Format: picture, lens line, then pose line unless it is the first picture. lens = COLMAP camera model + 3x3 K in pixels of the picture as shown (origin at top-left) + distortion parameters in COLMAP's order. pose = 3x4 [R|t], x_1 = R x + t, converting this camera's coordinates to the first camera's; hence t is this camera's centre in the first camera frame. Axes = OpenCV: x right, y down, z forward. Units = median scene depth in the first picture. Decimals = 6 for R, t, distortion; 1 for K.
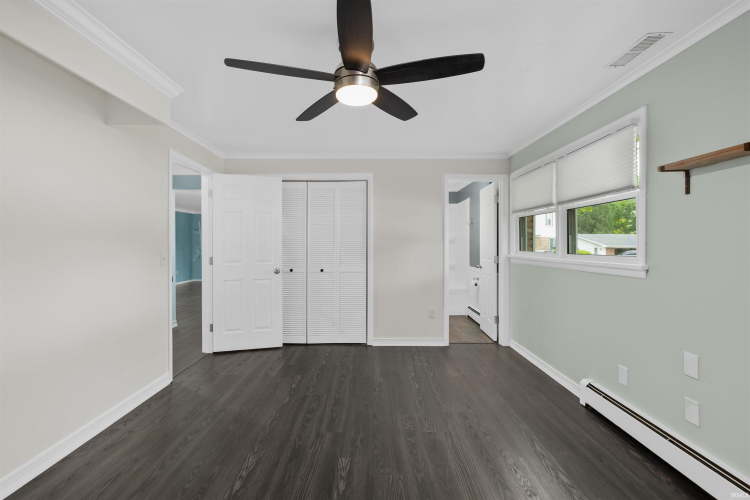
lens RADIAL K [[334.3, 0, 374.5], [0, 334.3, 241.7], [0, 0, 1]] dist [-0.001694, -0.000209]
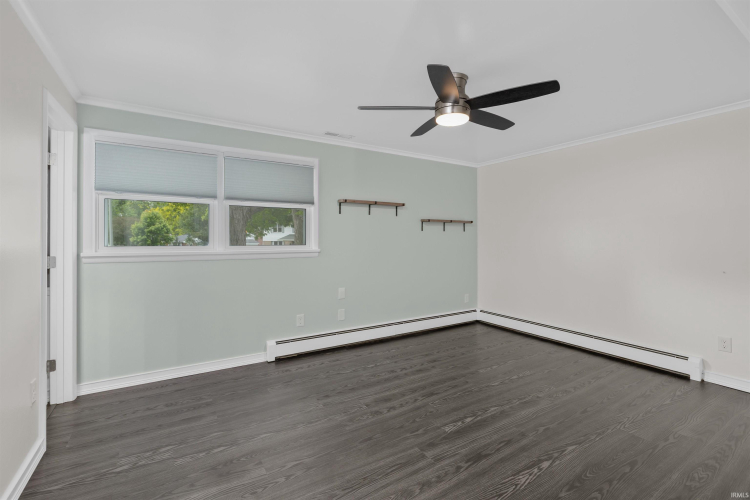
lens RADIAL K [[334.3, 0, 374.5], [0, 334.3, 241.7], [0, 0, 1]] dist [-0.001694, -0.000209]
pose [[-0.528450, -0.007619, 0.848930, -0.831662], [-0.006659, 0.999966, 0.004829, 0.023342], [-0.848938, -0.003101, -0.528483, 1.654766]]
